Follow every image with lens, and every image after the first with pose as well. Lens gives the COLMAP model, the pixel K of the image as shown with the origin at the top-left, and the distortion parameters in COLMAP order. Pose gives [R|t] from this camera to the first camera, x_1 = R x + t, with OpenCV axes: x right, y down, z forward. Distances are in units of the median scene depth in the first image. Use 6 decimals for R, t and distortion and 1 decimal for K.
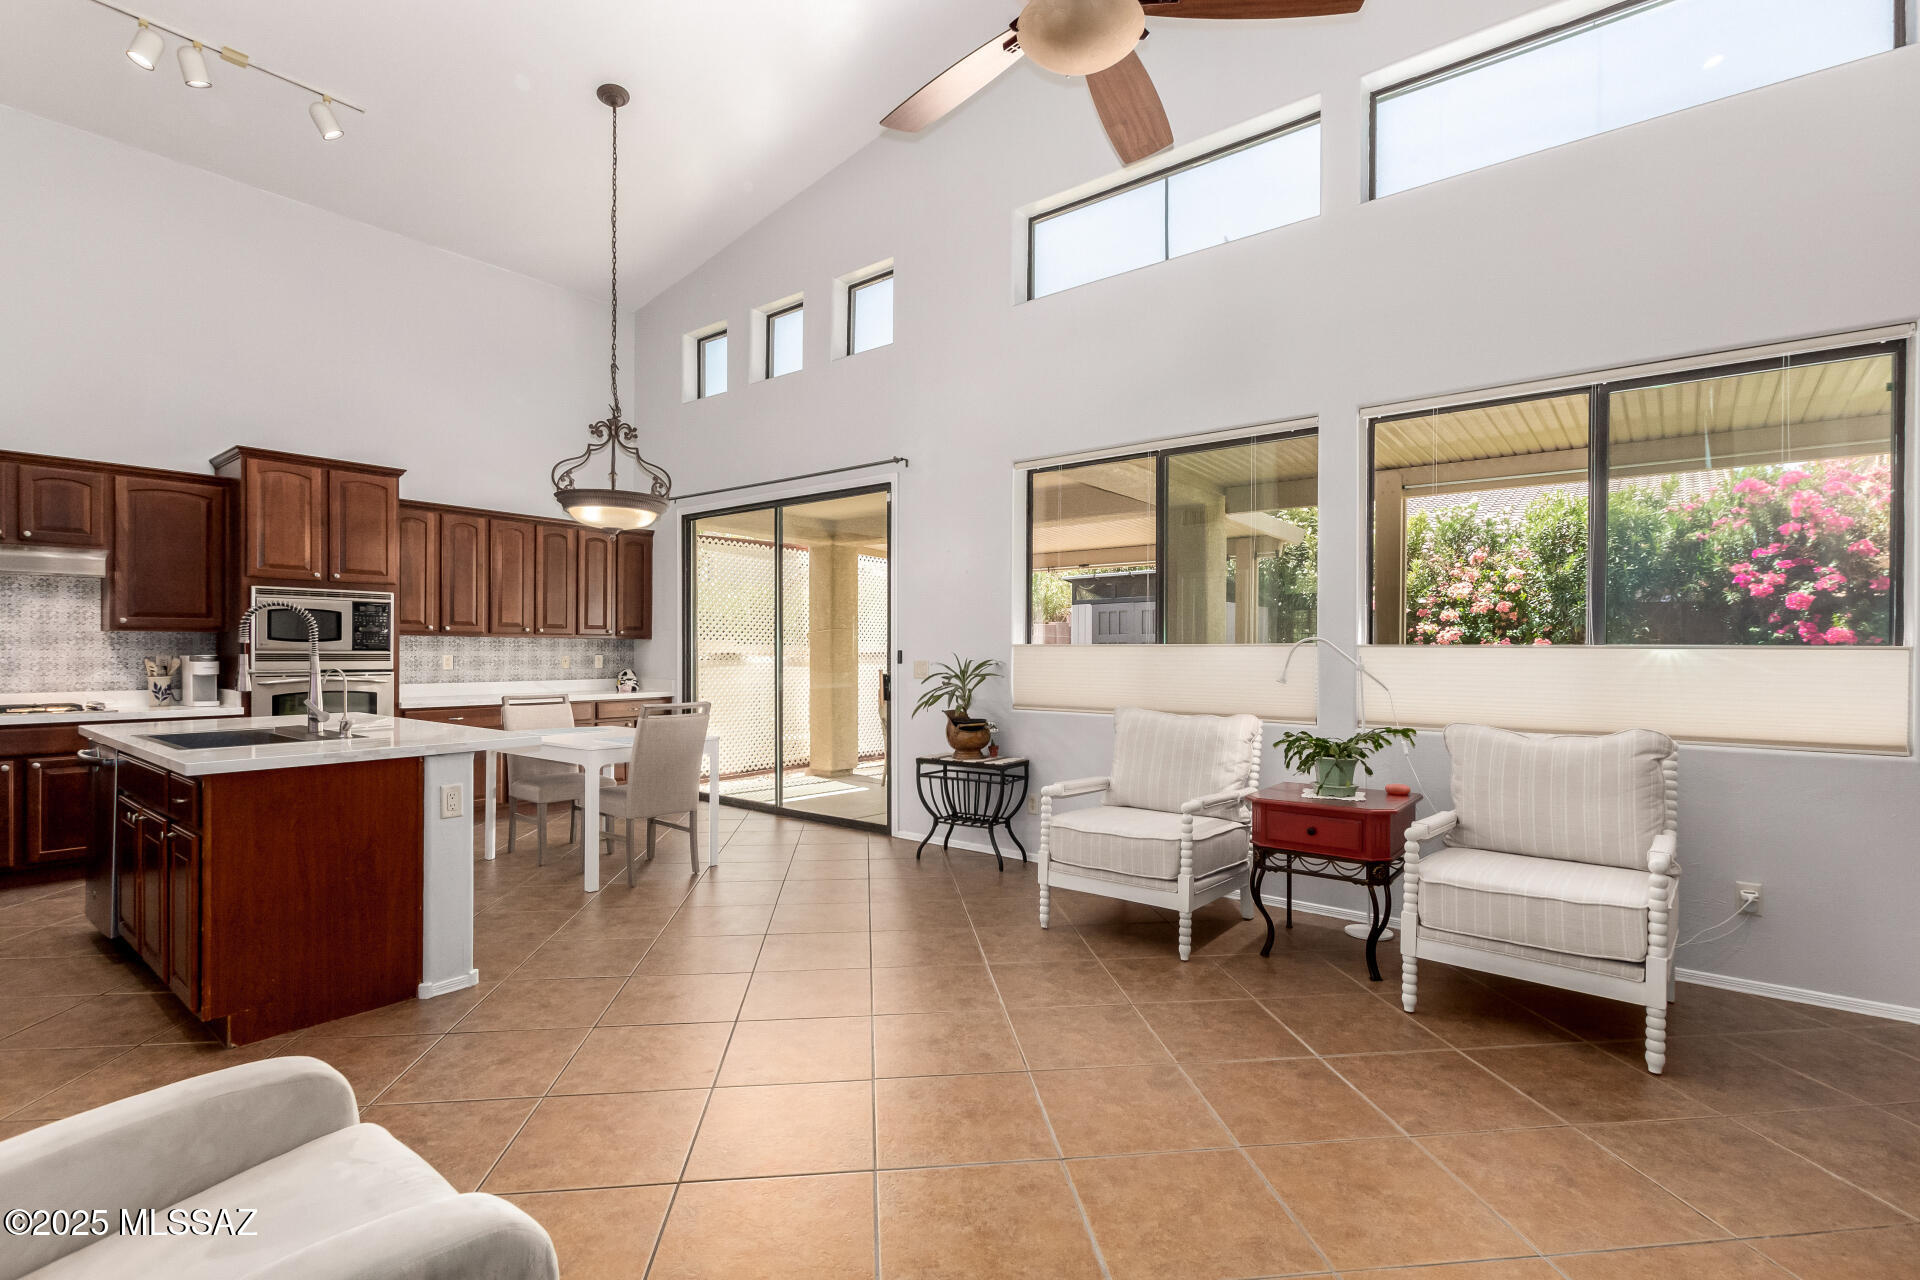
lens RADIAL K [[880.4, 0, 963.2], [0, 880.4, 657.9], [0, 0, 1]] dist [0.002506, -0.003094]
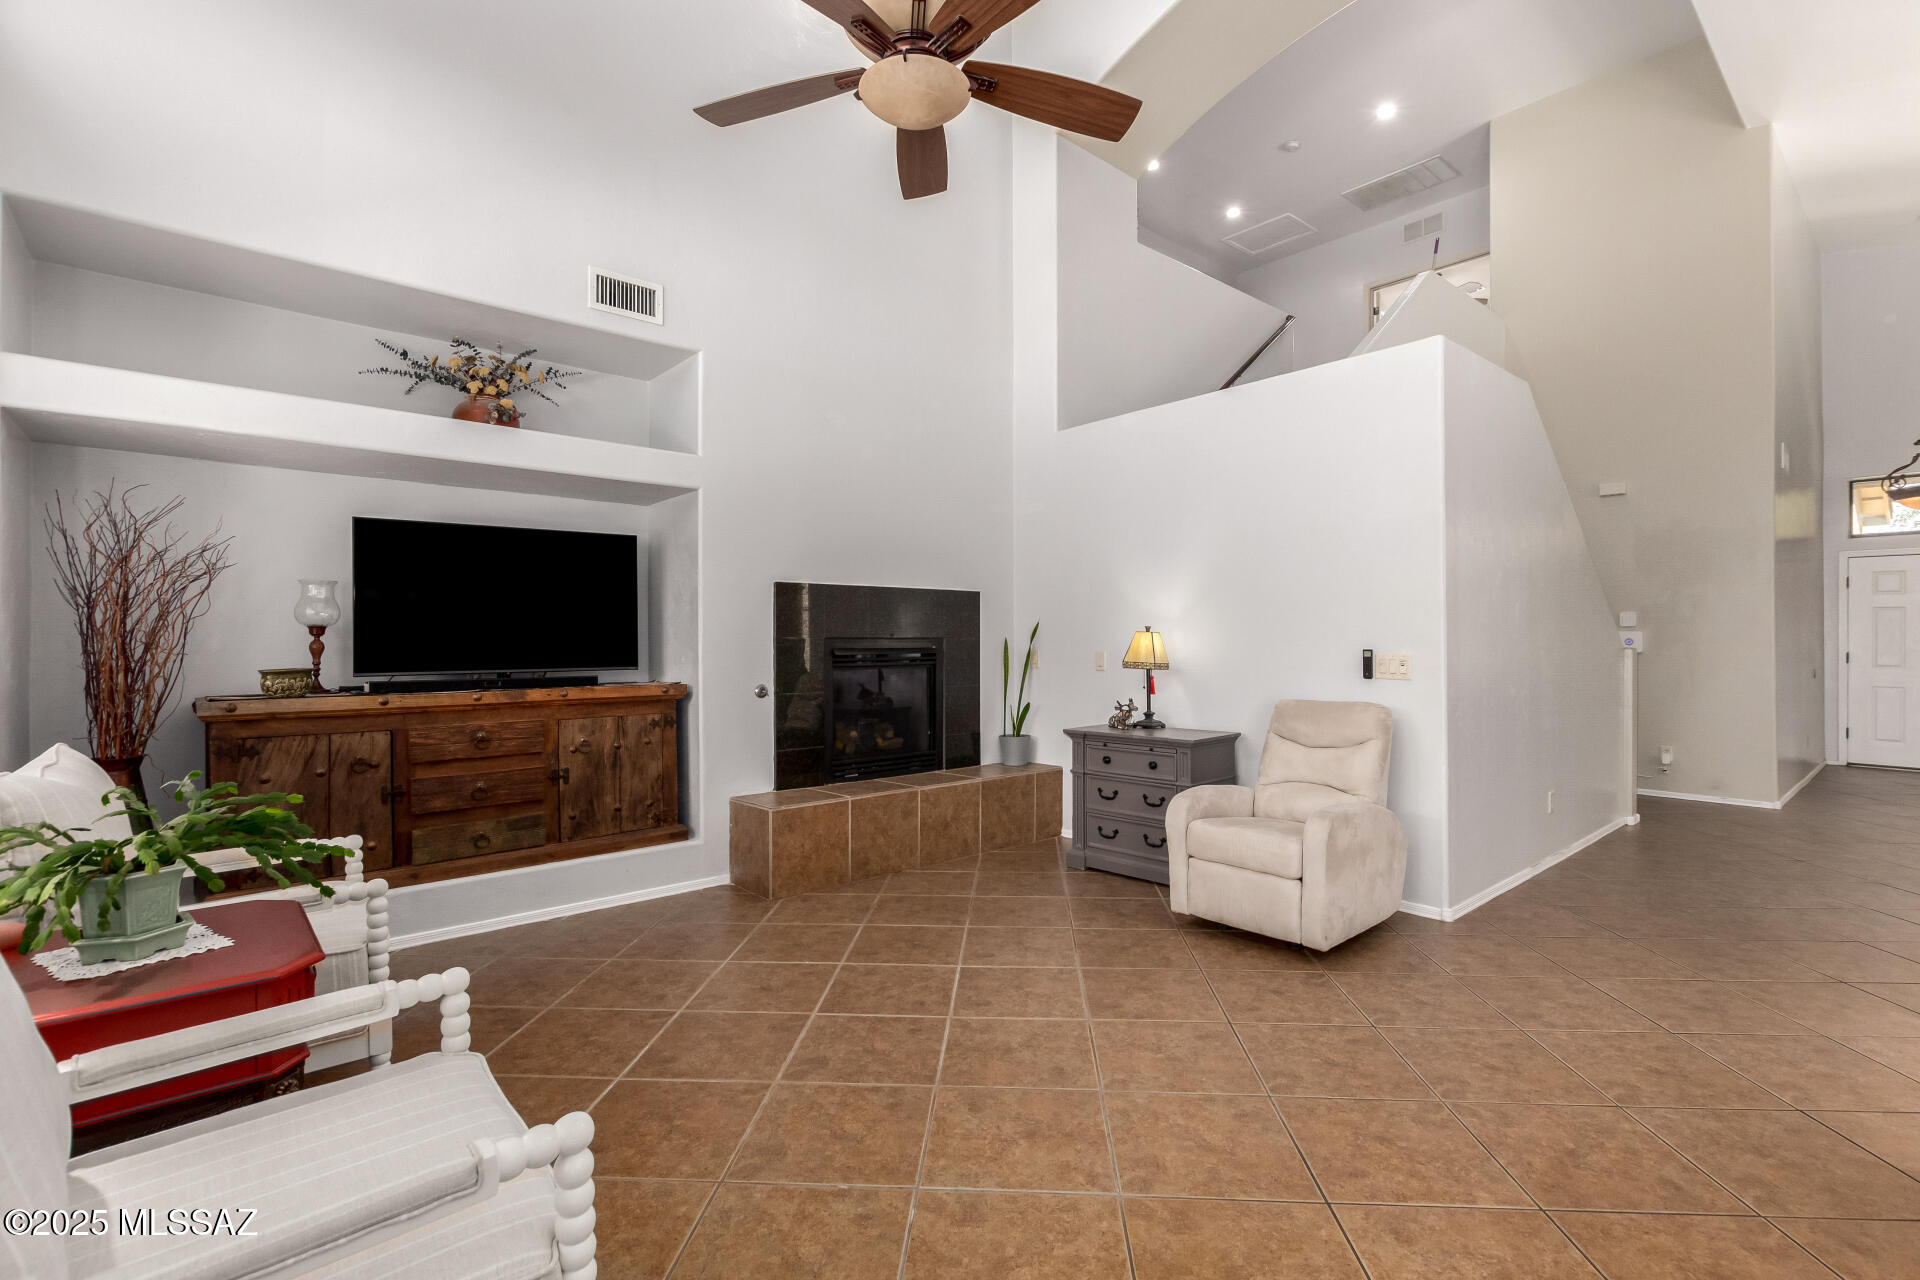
lens RADIAL K [[880.4, 0, 967.7], [0, 880.4, 634.2], [0, 0, 1]] dist [0.002506, -0.003094]
pose [[-0.984312, -0.000176, 0.176439, -0.061164], [-0.000131, 1.000000, 0.000265, -0.006679], [-0.176439, 0.000237, -0.984312, 0.936638]]
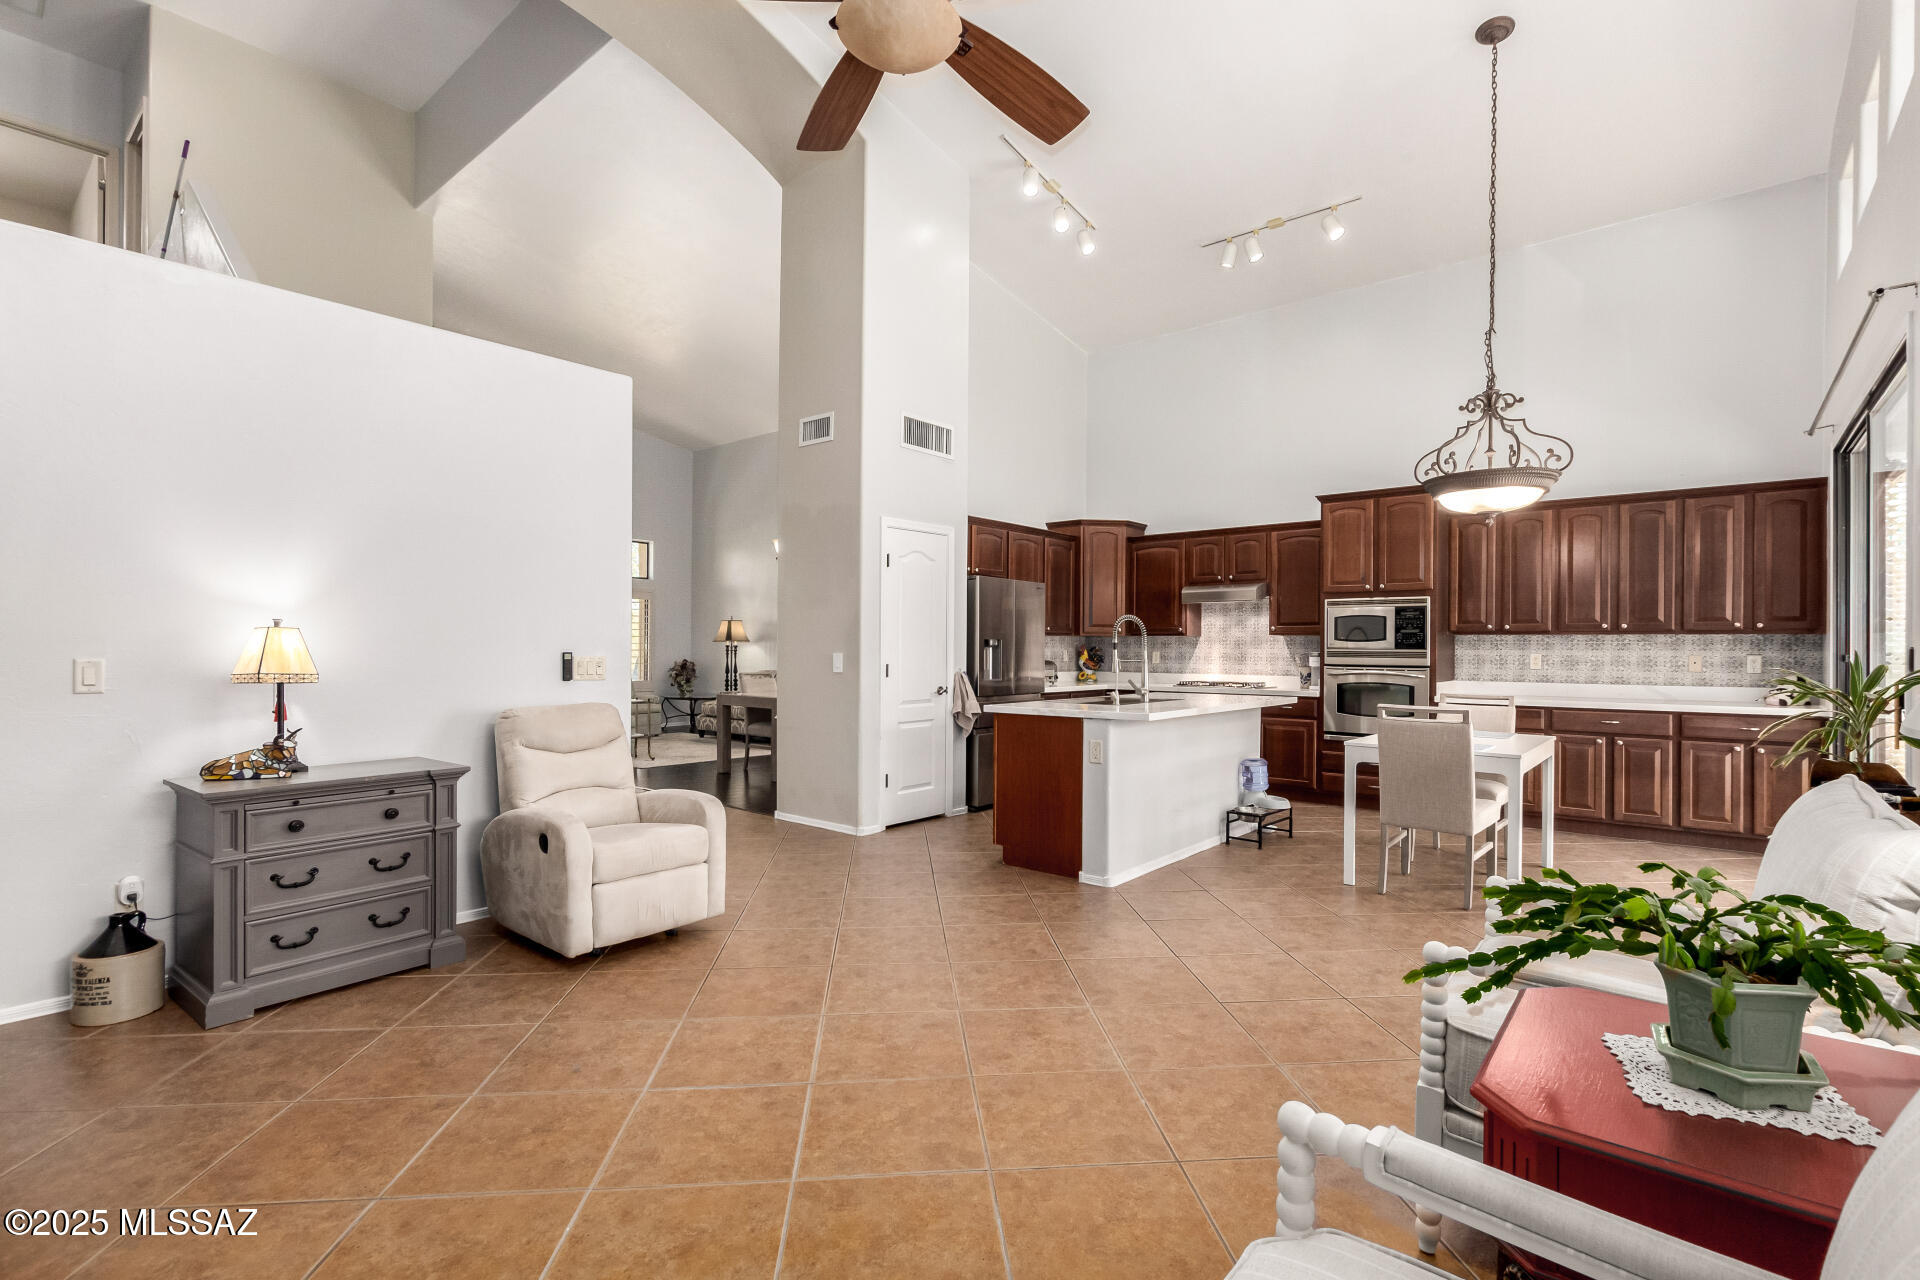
lens RADIAL K [[880.4, 0, 973.8], [0, 880.4, 646.1], [0, 0, 1]] dist [0.002506, -0.003094]
pose [[-0.023467, -0.004787, -0.999713, 0.509144], [-0.012763, 0.999908, -0.004488, 0.000296], [0.999643, 0.012654, -0.023526, 0.497313]]
